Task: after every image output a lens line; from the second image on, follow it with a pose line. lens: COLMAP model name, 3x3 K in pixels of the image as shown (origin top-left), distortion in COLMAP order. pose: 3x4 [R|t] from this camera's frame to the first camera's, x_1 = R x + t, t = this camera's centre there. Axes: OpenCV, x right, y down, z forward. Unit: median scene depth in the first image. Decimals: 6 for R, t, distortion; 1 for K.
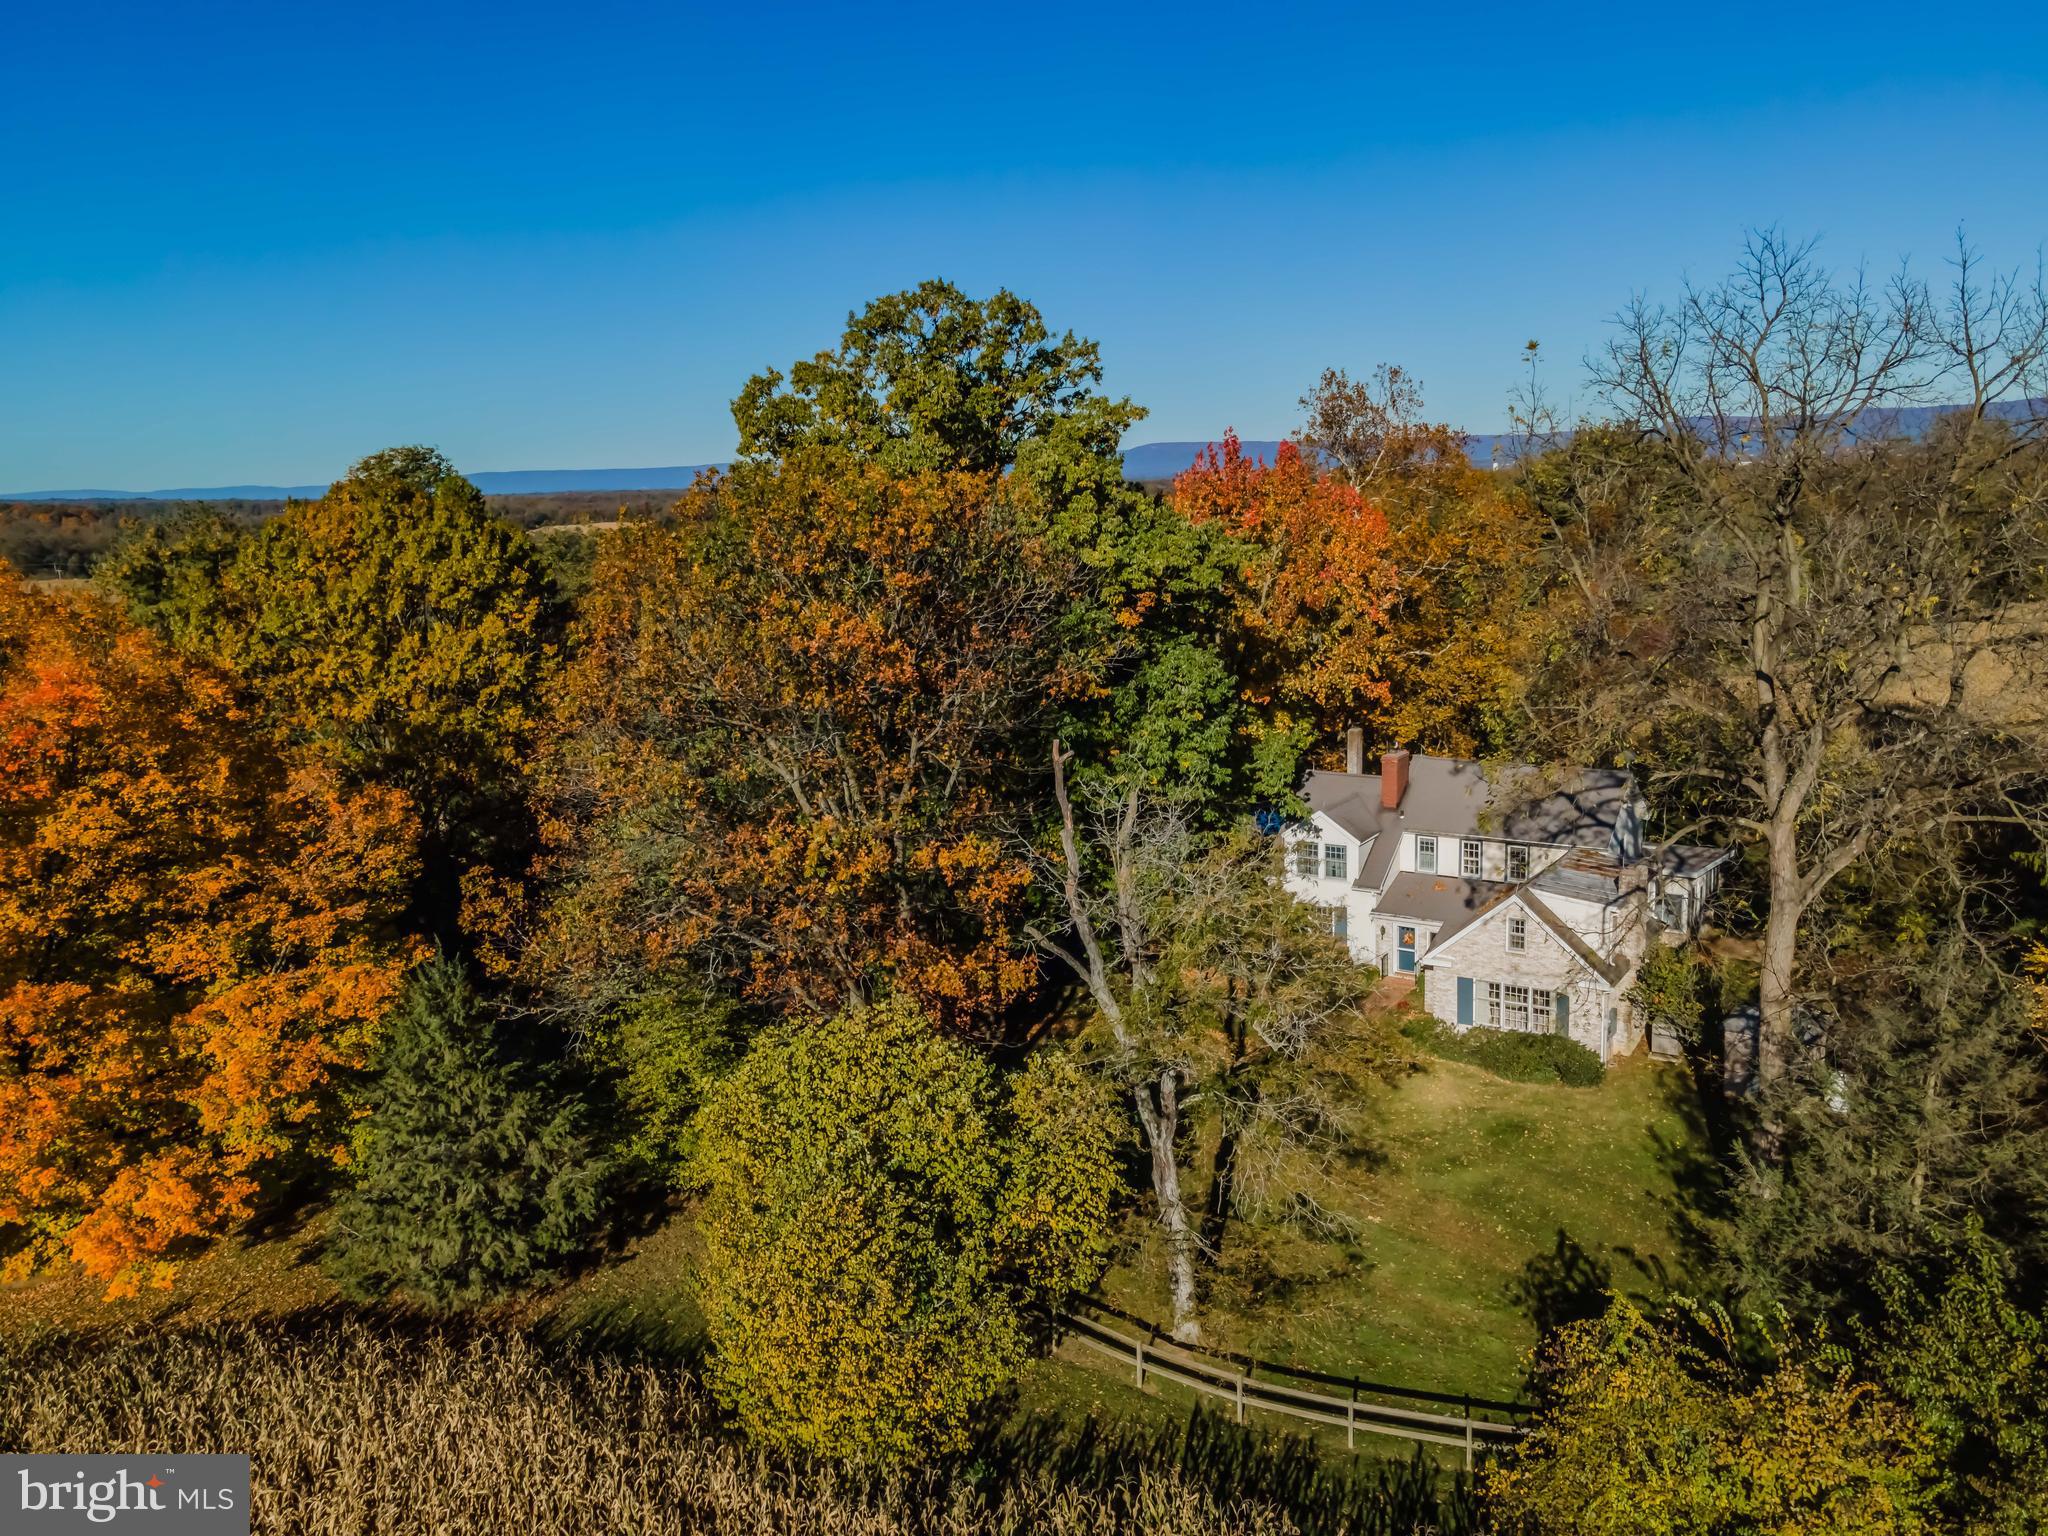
lens RADIAL K [[1587.0, 0, 1054.5], [0, 1587.0, 726.7], [0, 0, 1]] dist [0.034985, 0.009272]
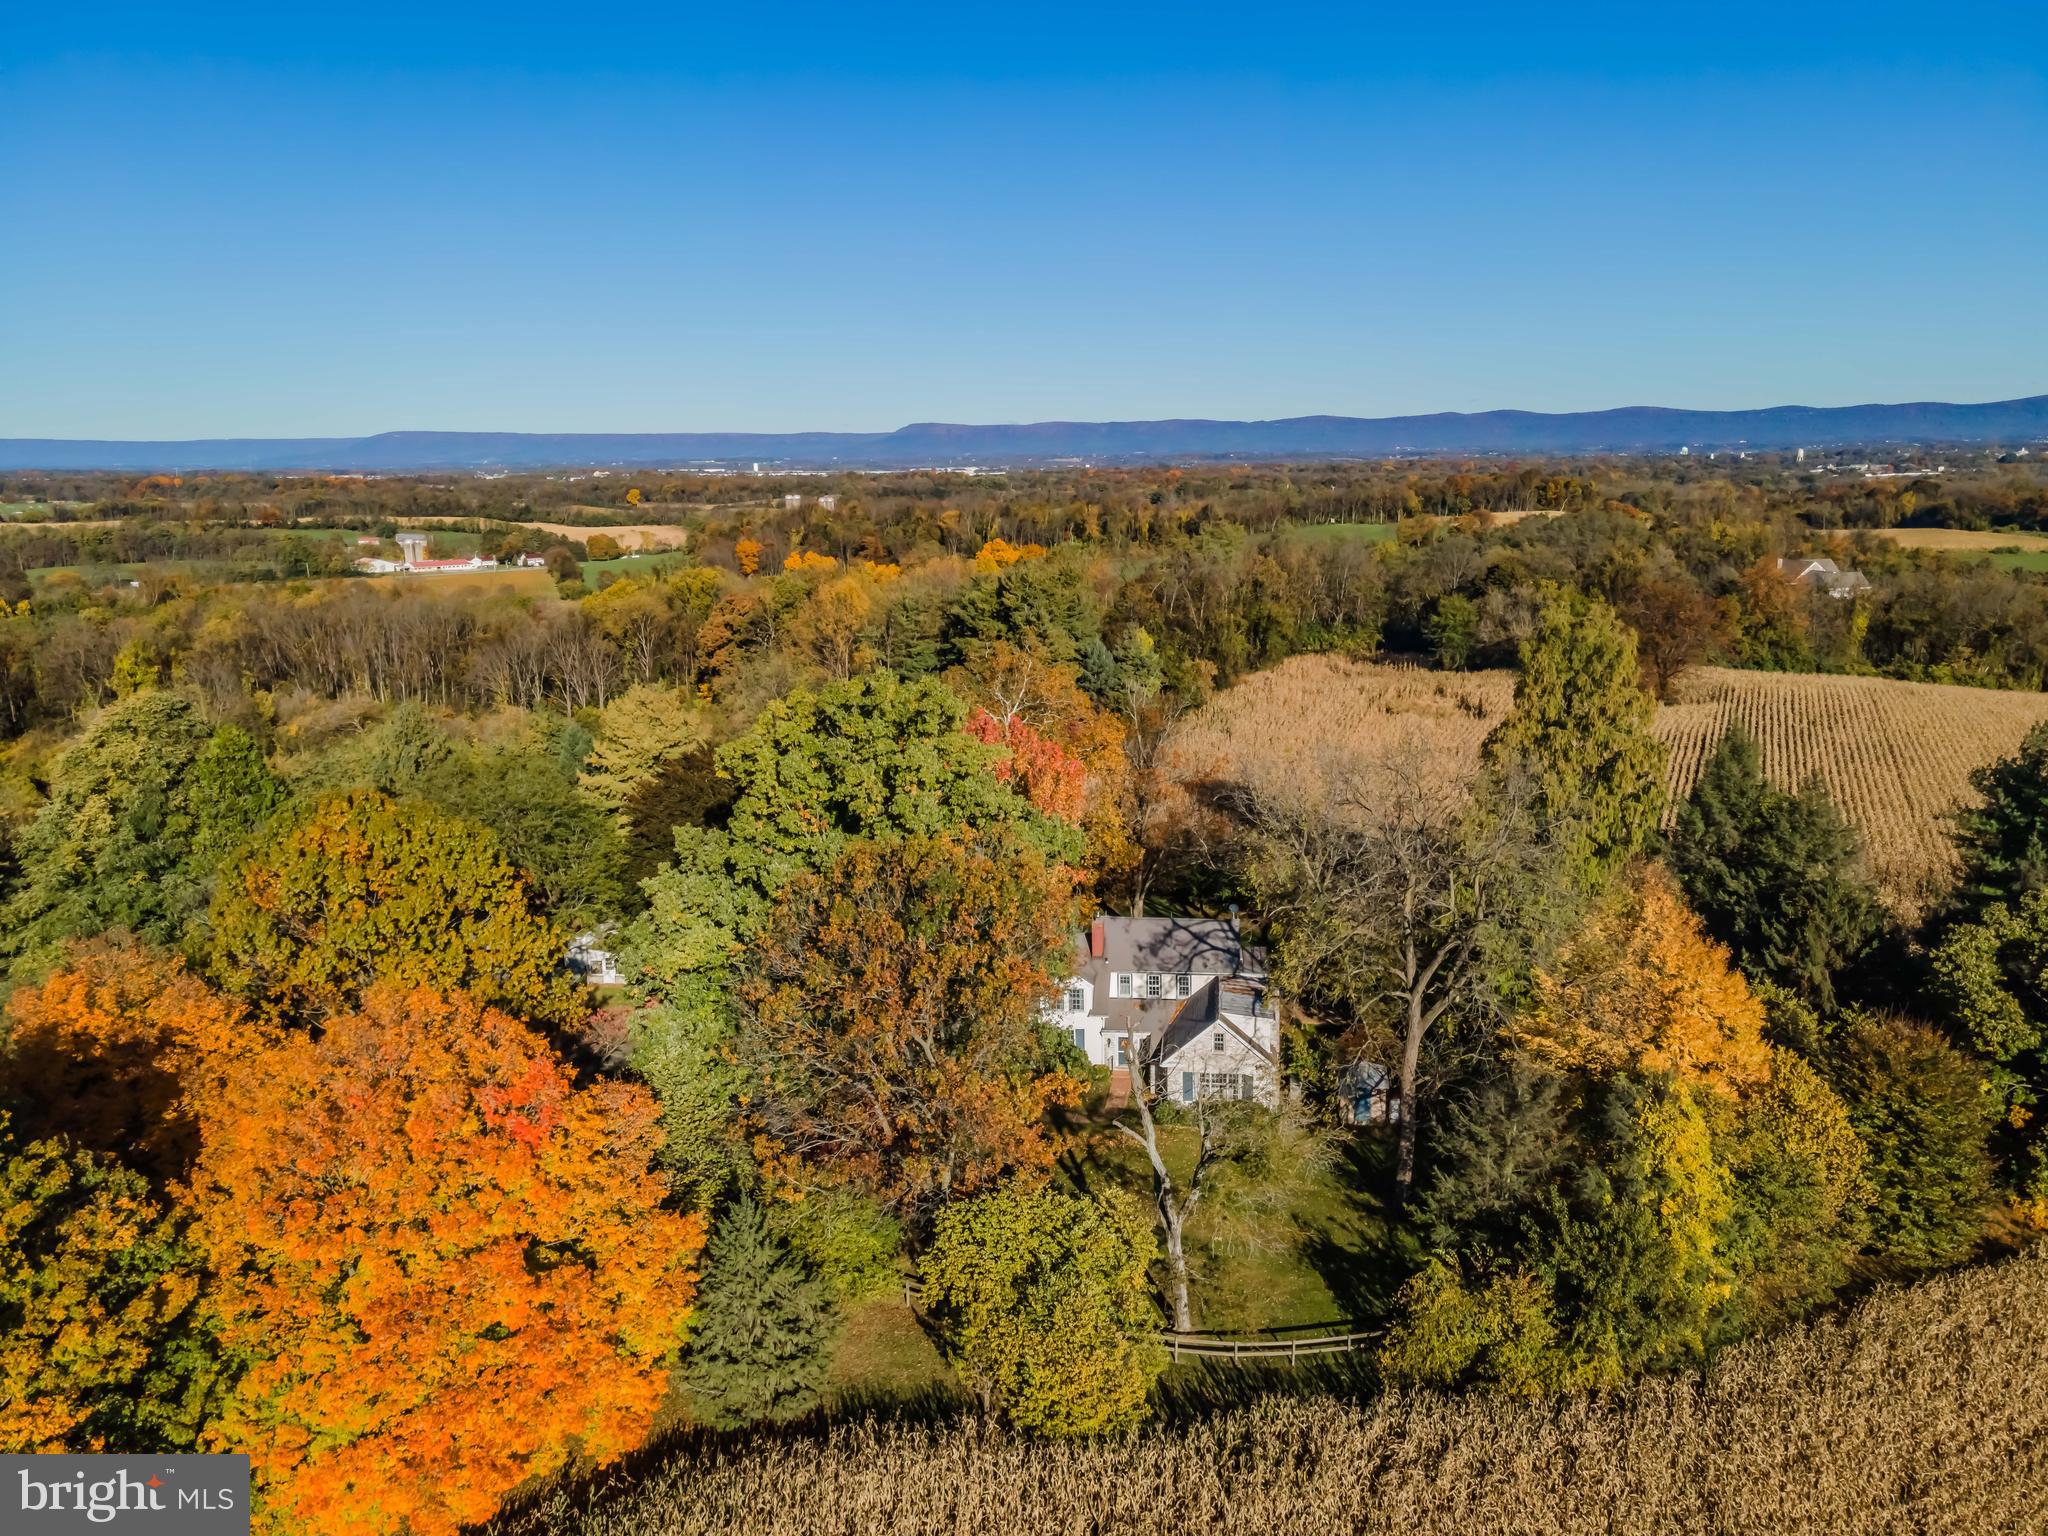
lens RADIAL K [[1587.0, 0, 1054.5], [0, 1587.0, 726.7], [0, 0, 1]] dist [0.034985, 0.009272]
pose [[0.881365, -0.056674, 0.469025, -0.793081], [0.045421, 0.998345, 0.035281, -0.338301], [-0.470248, -0.009792, 0.882480, -0.471641]]
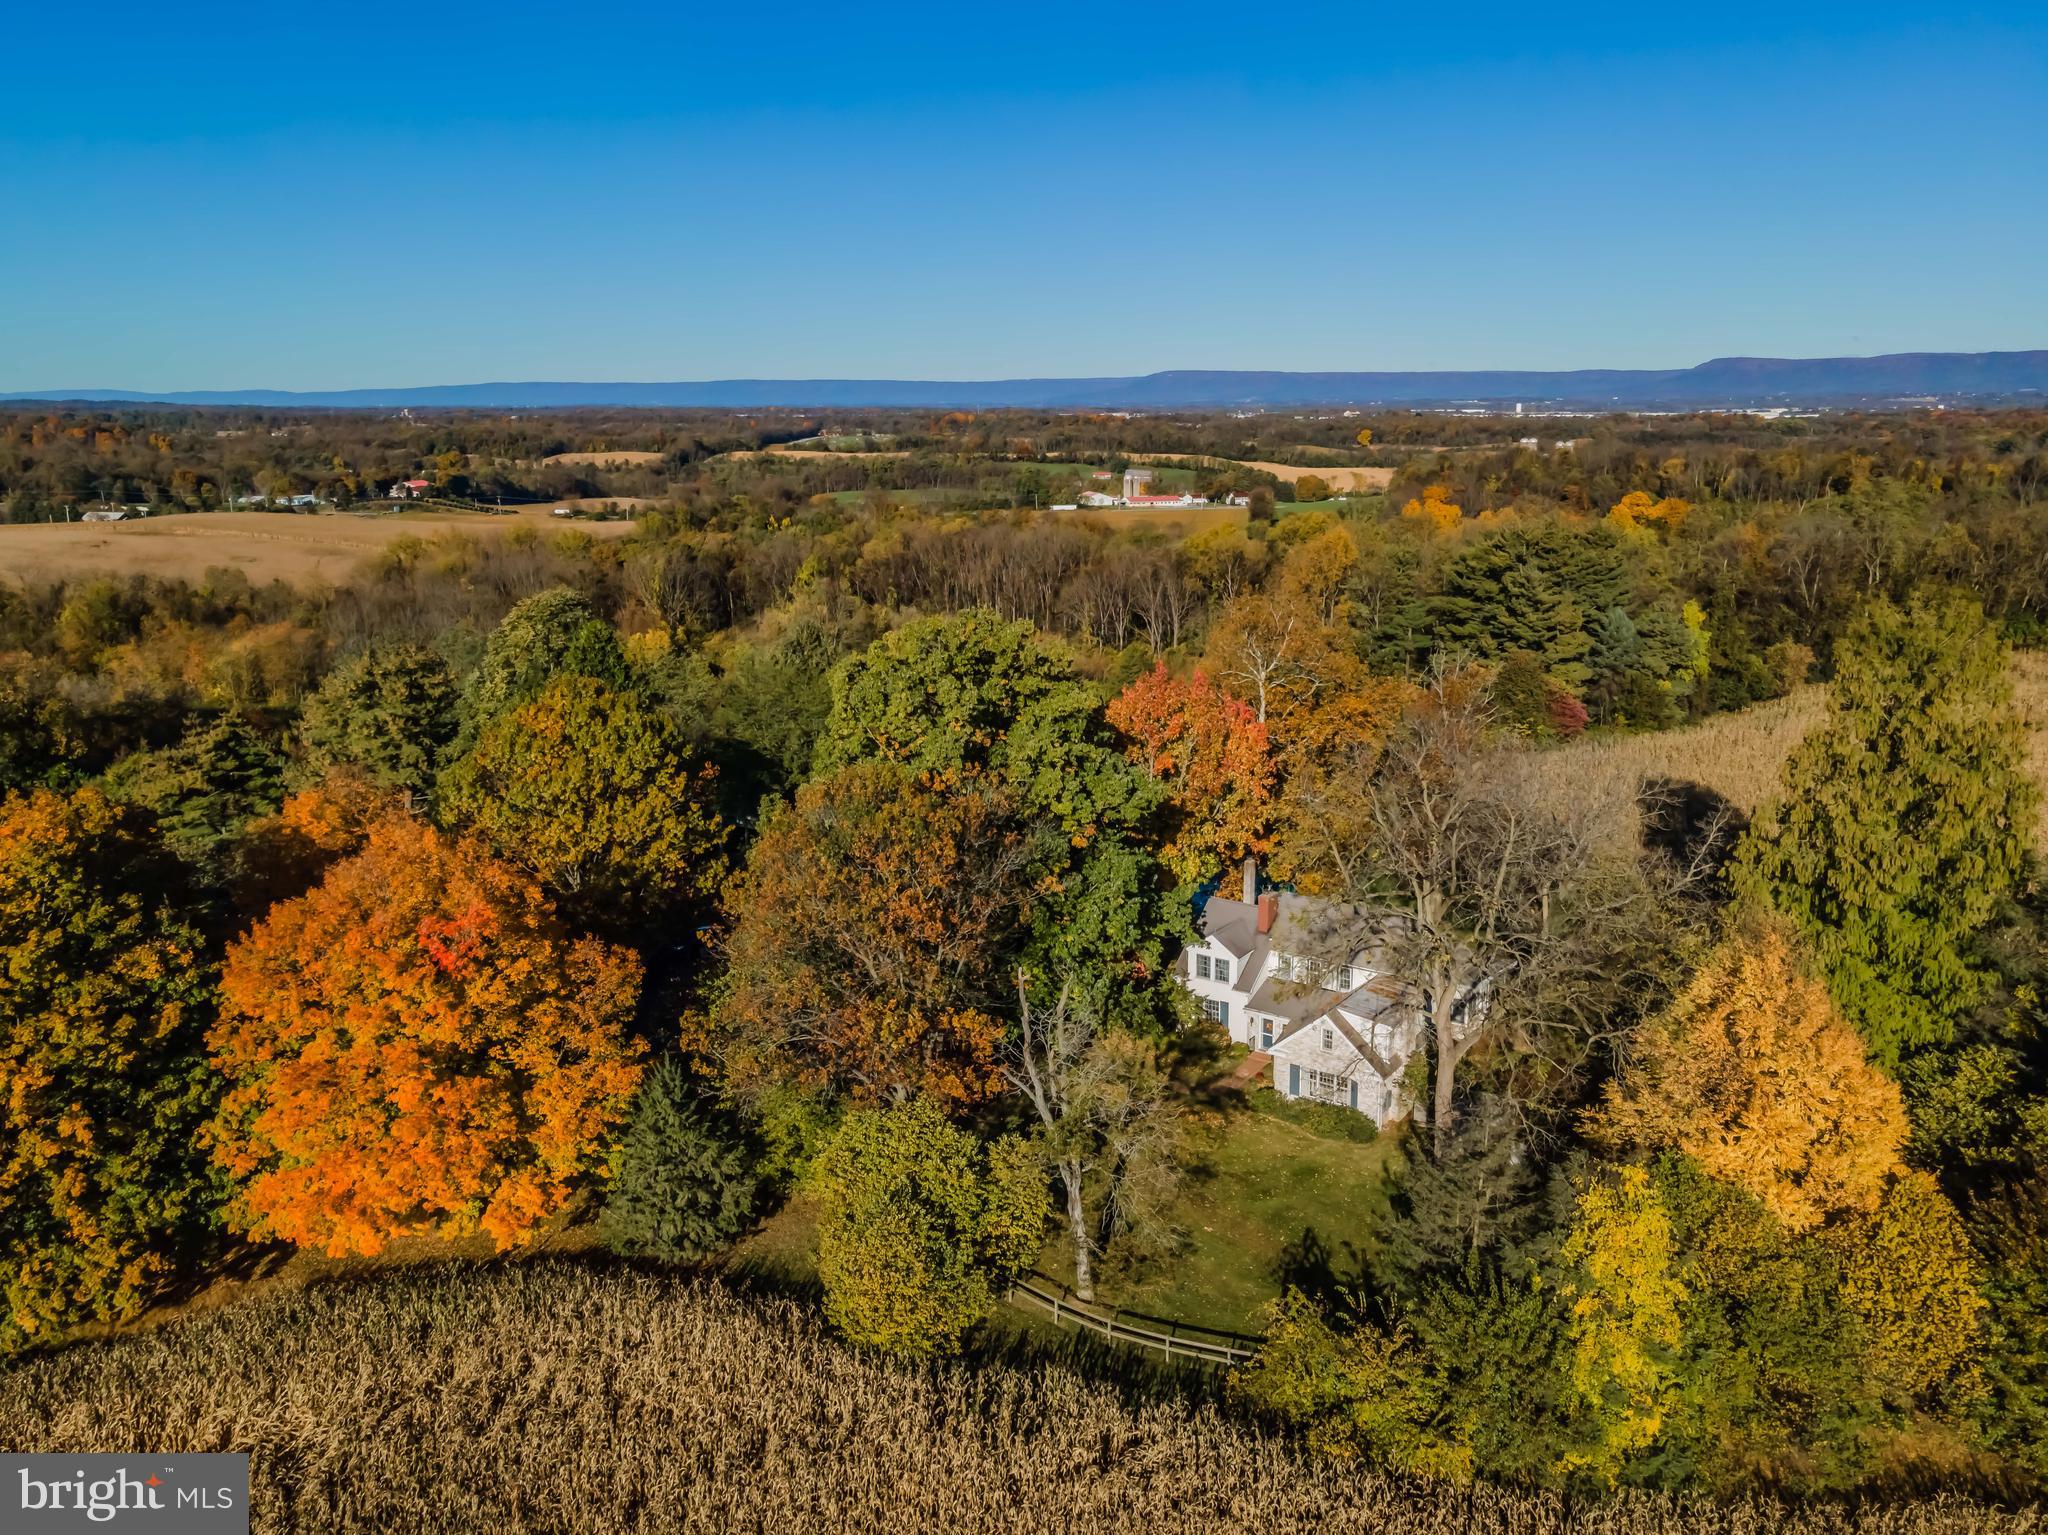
lens RADIAL K [[1678.7, 0, 1018.6], [0, 1678.7, 673.7], [0, 0, 1]] dist [0.041311, 0.001397]
pose [[0.999072, 0.034479, -0.025818, 0.032095], [-0.033731, 0.999014, 0.028875, -0.333436], [0.026788, -0.027977, 0.999250, -0.792181]]
